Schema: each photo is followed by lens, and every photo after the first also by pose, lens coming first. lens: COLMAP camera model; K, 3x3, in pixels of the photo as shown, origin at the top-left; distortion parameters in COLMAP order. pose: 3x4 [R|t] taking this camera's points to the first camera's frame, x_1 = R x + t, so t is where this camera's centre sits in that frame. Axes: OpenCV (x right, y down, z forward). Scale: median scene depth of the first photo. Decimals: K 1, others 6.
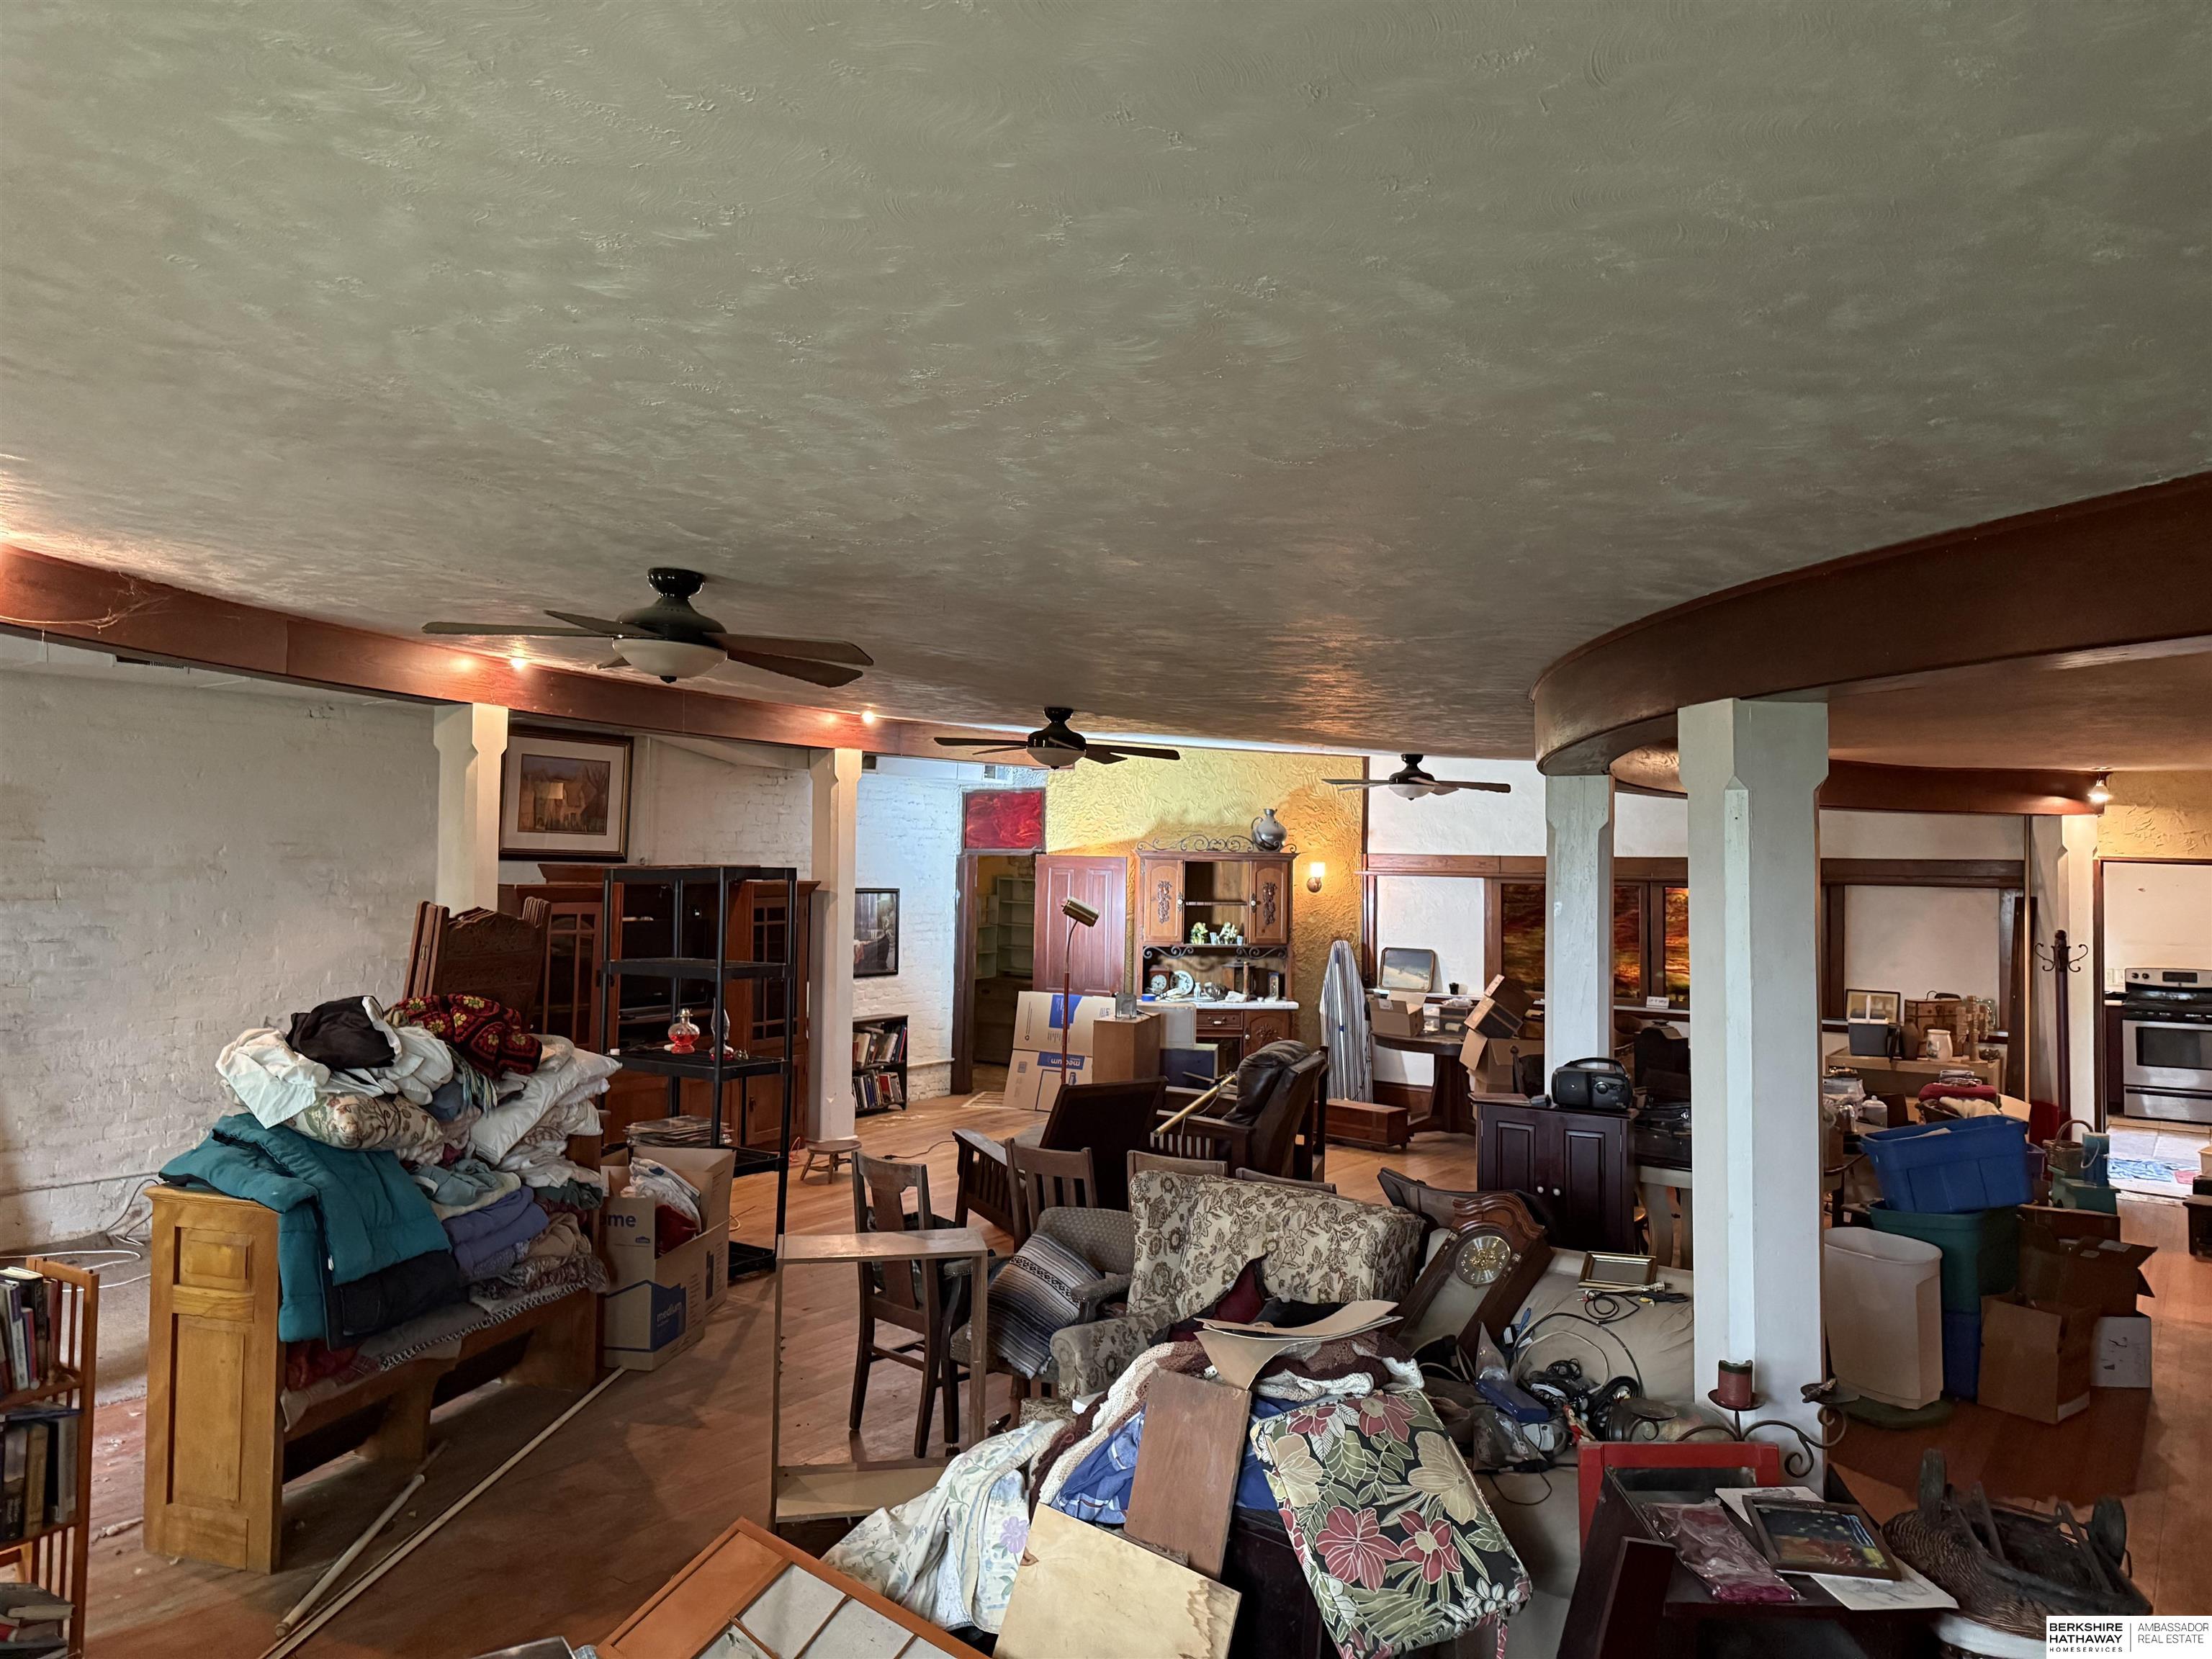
lens RADIAL K [[1551.7, 0, 1113.5], [0, 1551.7, 836.2], [0, 0, 1]] dist [0.104722, -0.174933]
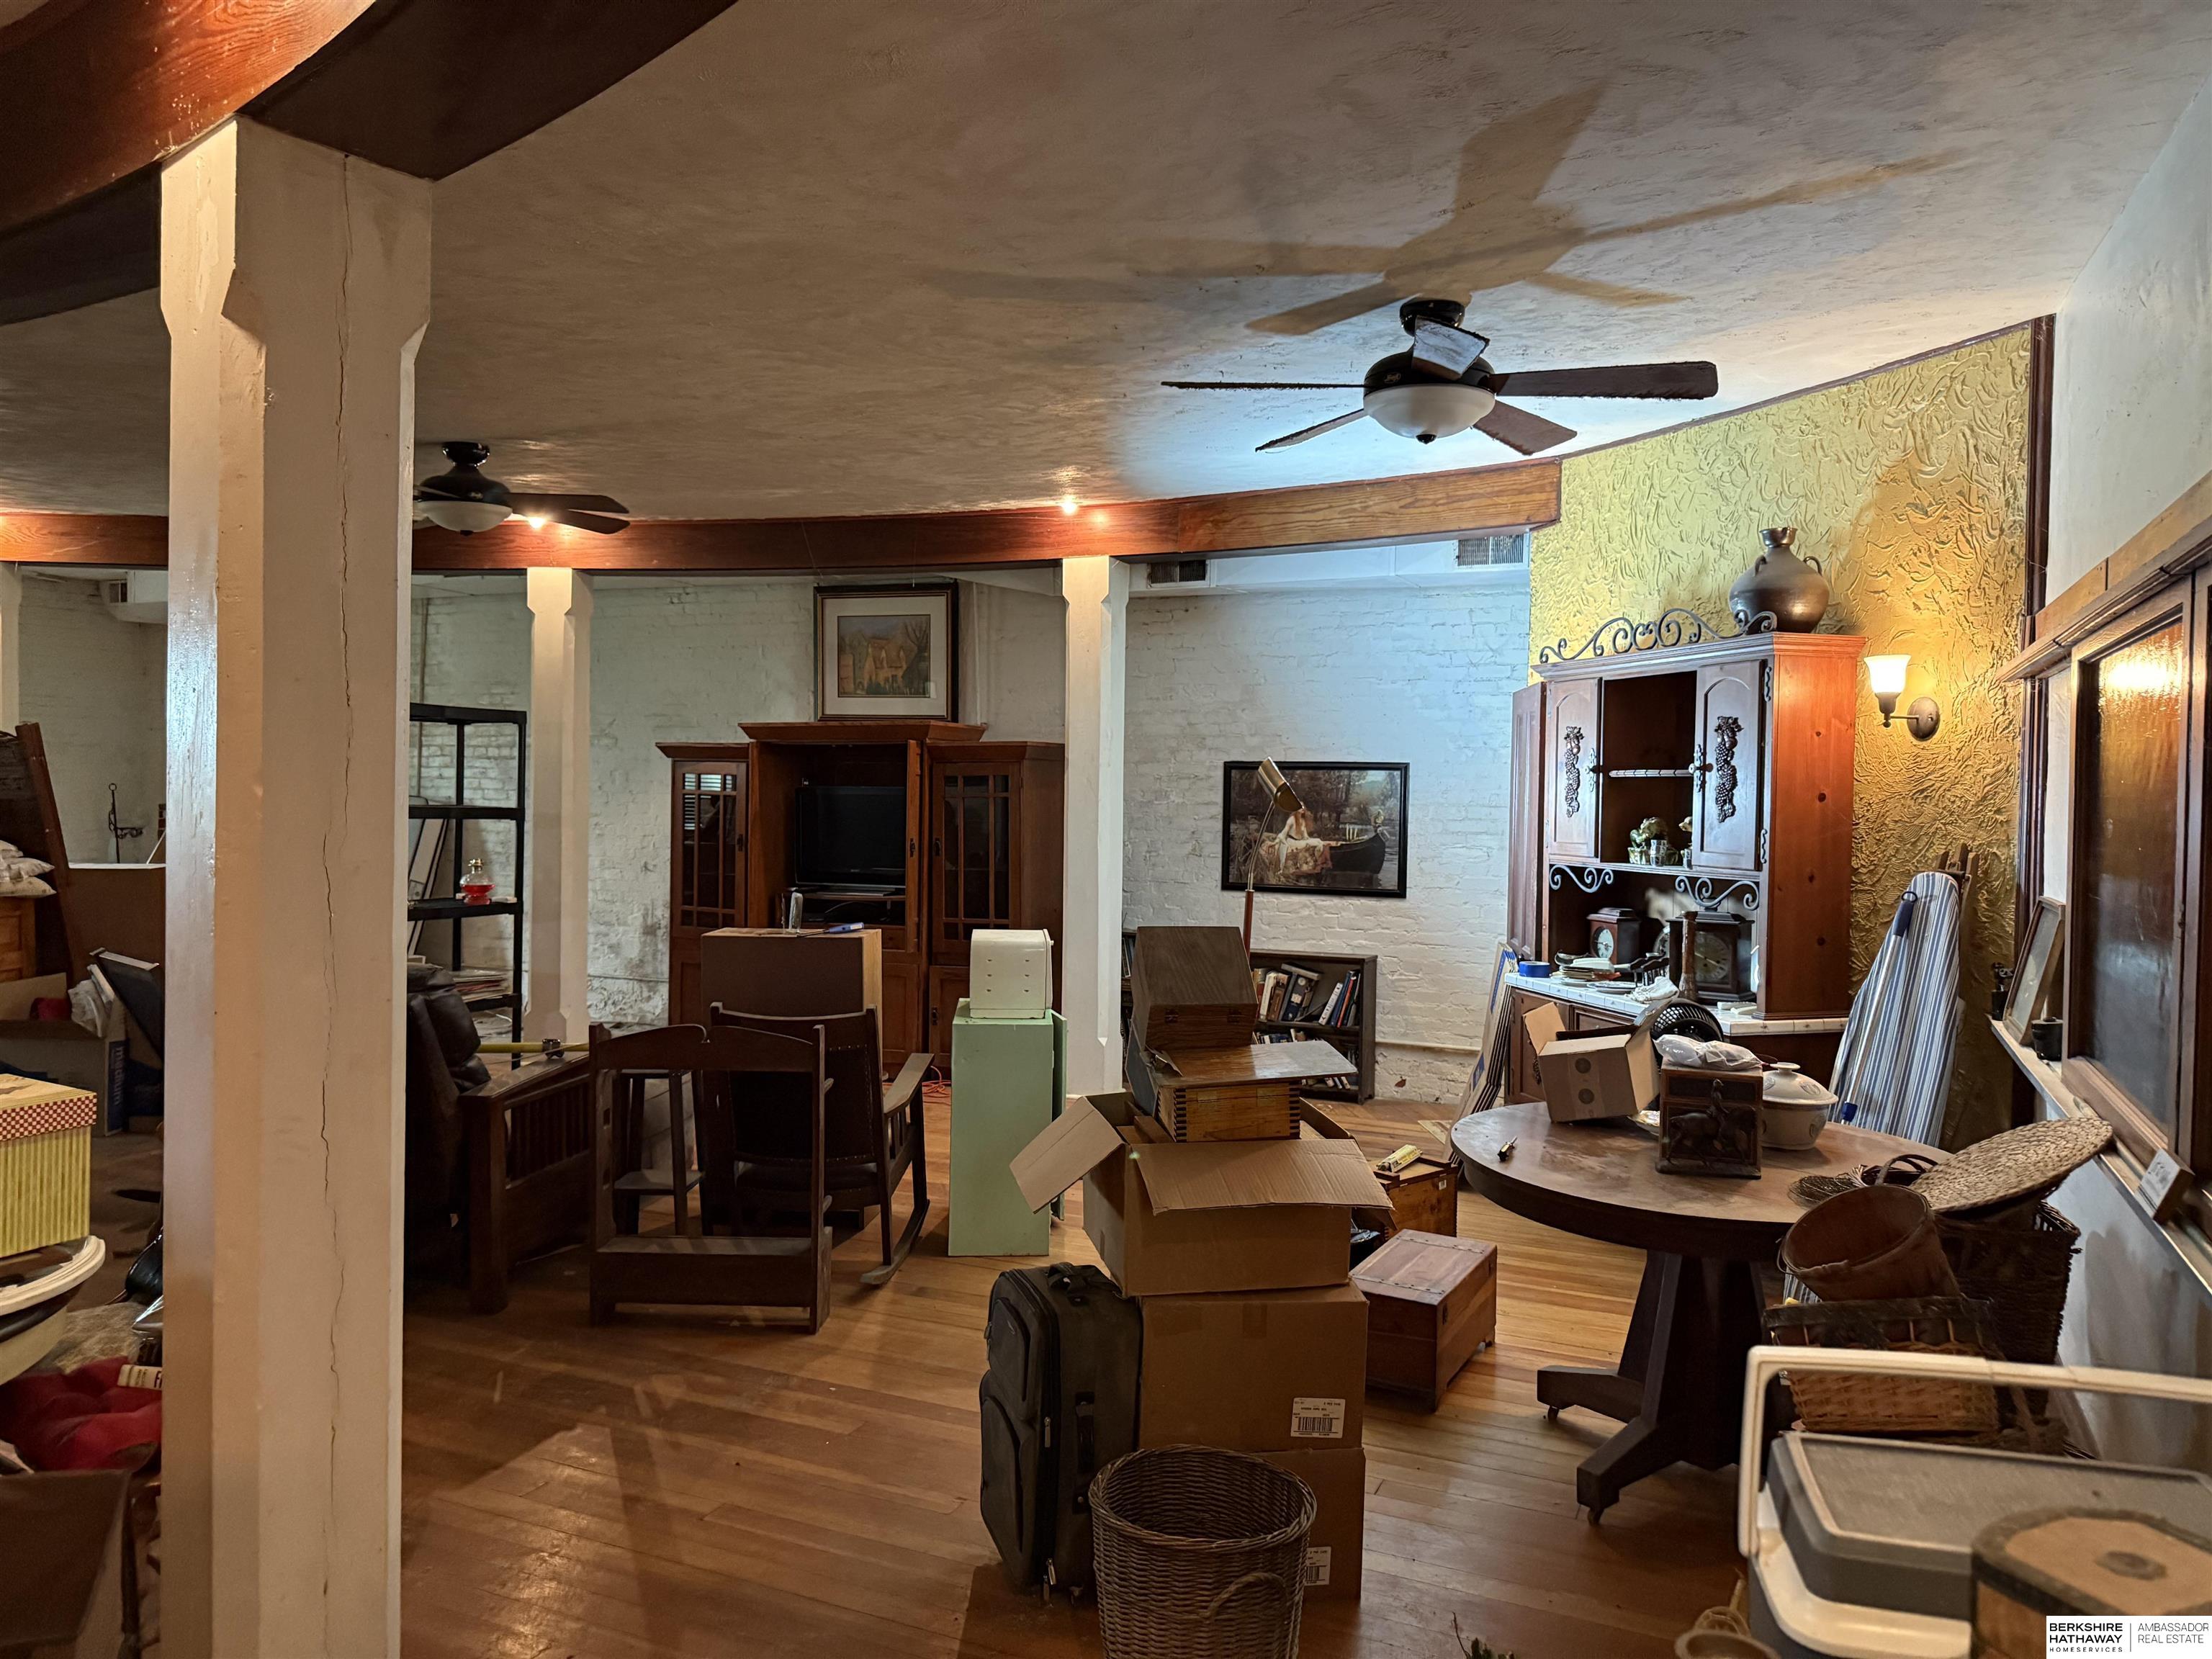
lens RADIAL K [[1551.7, 0, 1113.5], [0, 1551.7, 836.2], [0, 0, 1]] dist [0.104722, -0.174933]
pose [[0.191408, 0.013291, -0.981421, 0.479532], [0.001506, 0.999903, 0.013835, 0.055947], [0.981509, -0.004127, 0.191370, 0.775779]]
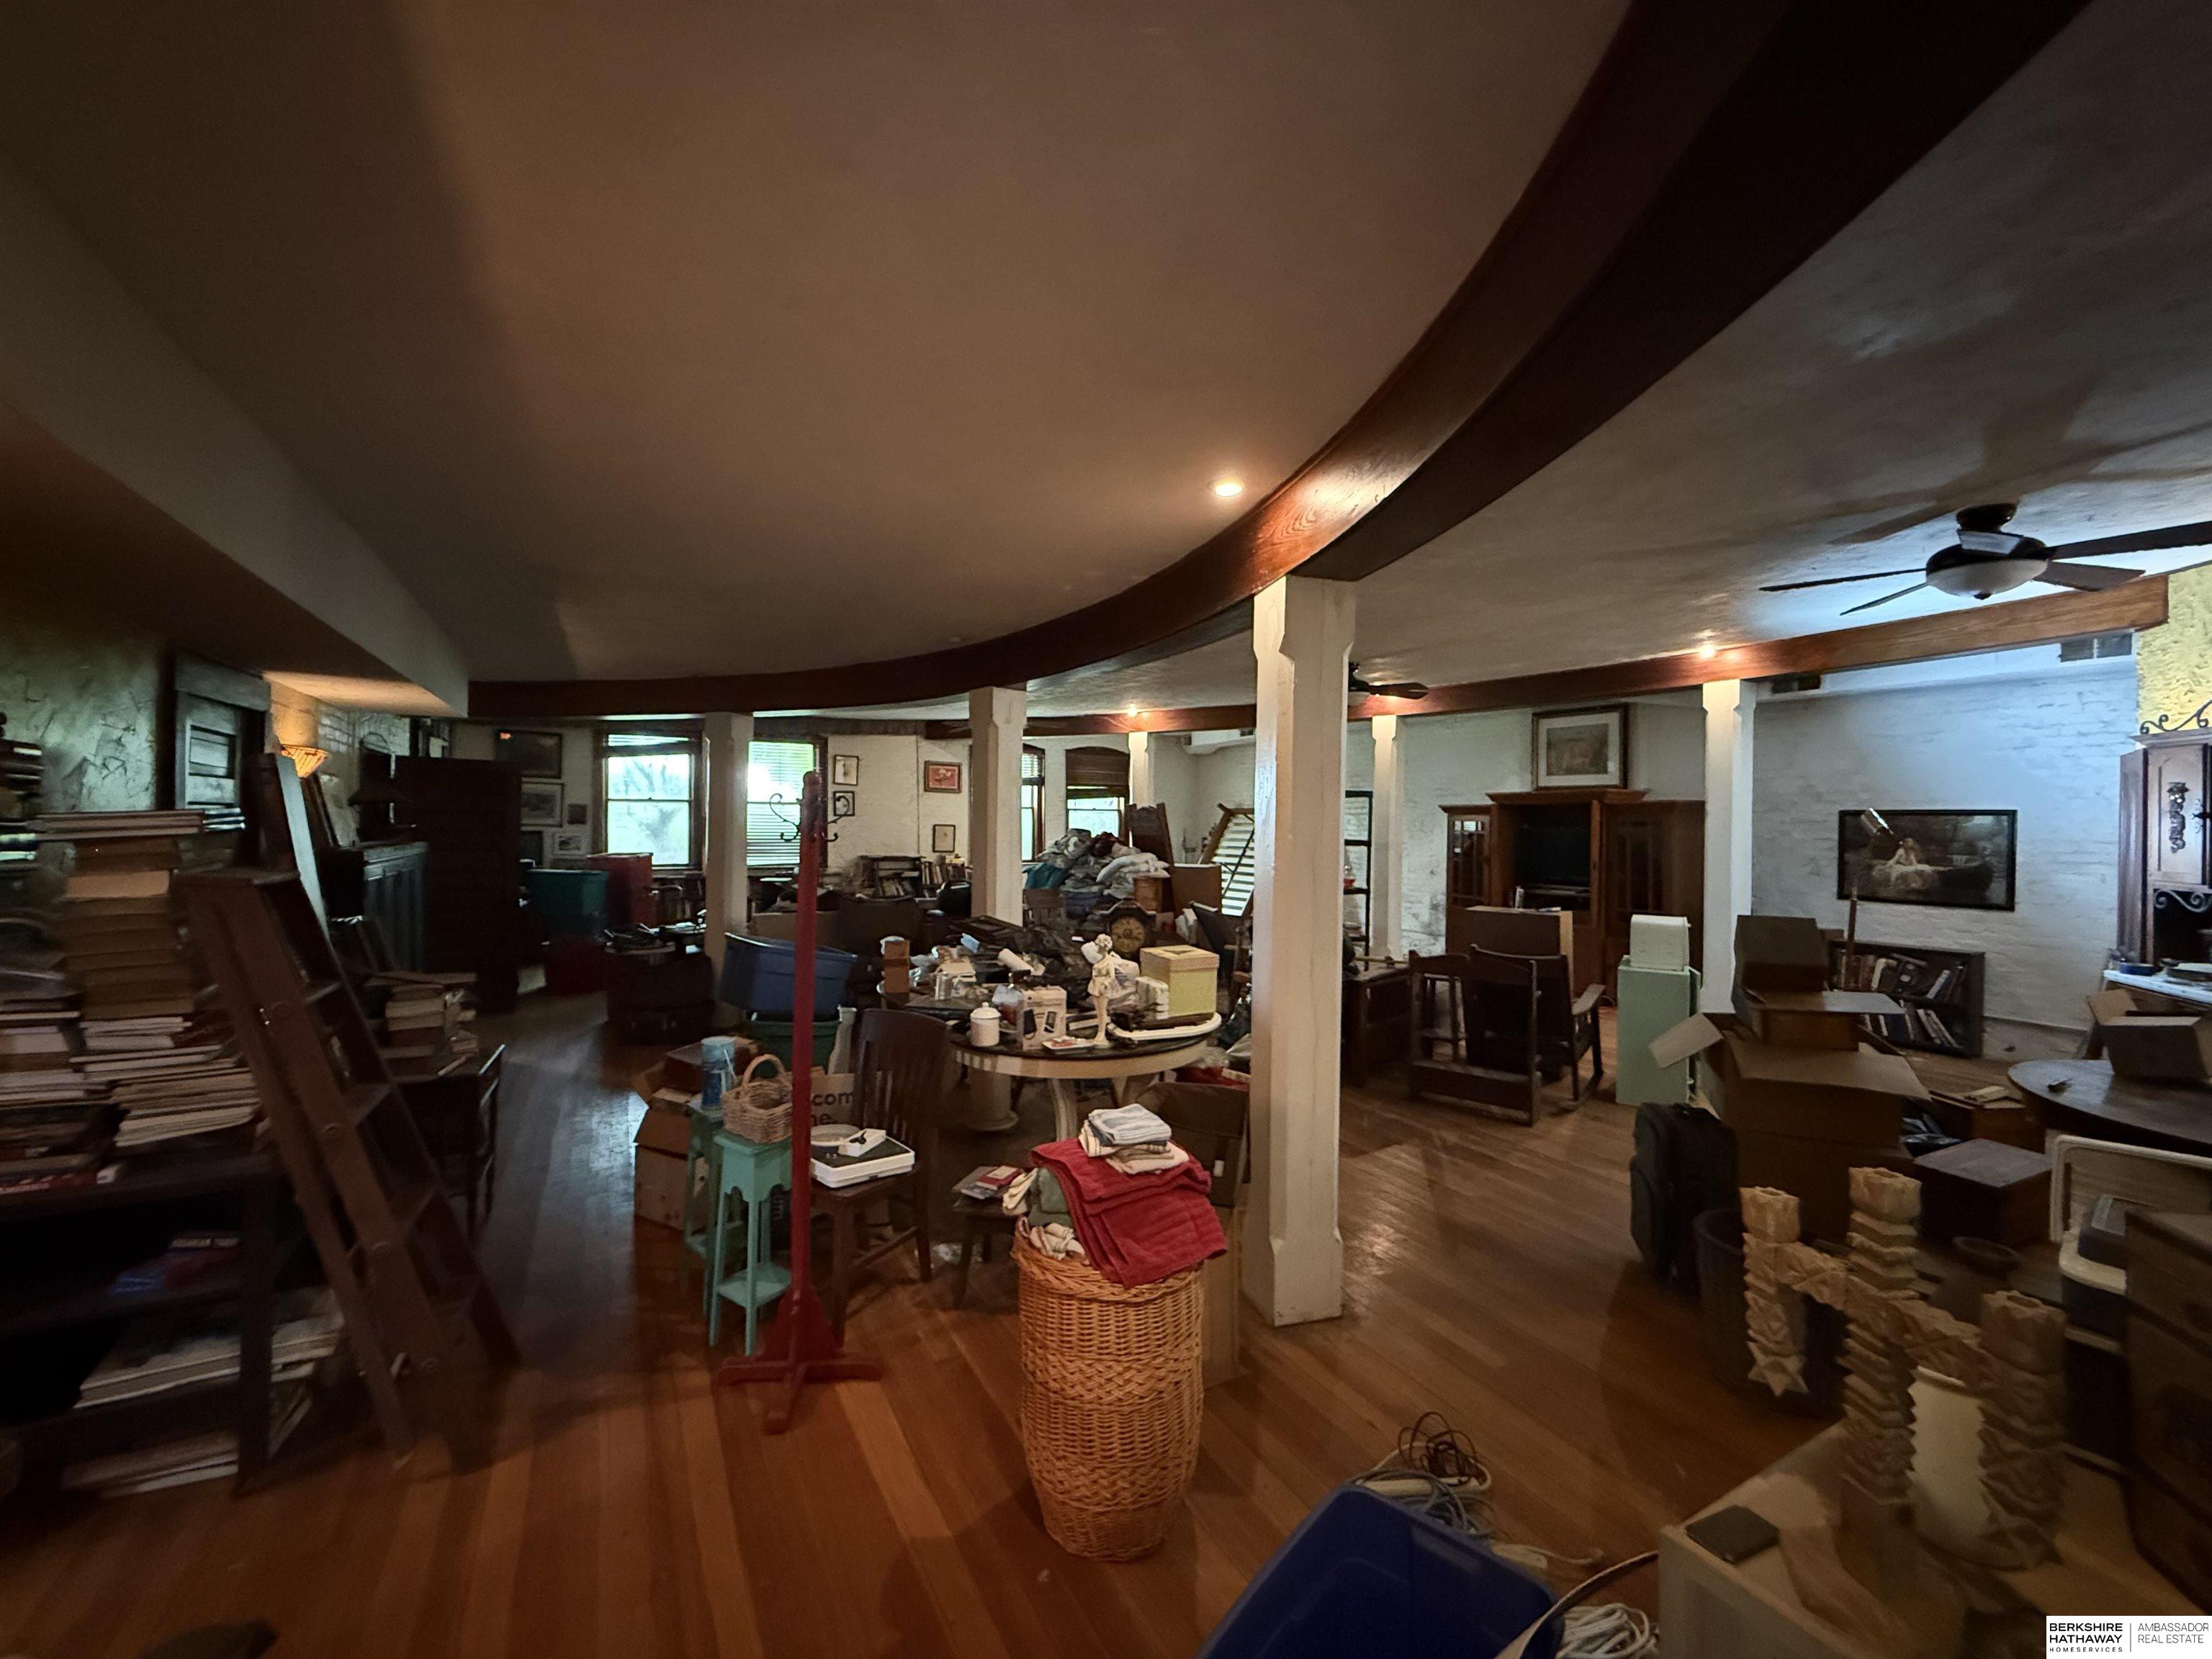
lens RADIAL K [[882.9, 0, 1102.9], [0, 882.9, 830.9], [0, 0, 1]] dist [0.001763, -0.000011]
pose [[-0.434778, -0.012875, -0.900446, 0.532136], [-0.005332, 0.999917, -0.011723, 0.054780], [0.900522, -0.000296, -0.434811, 0.776344]]
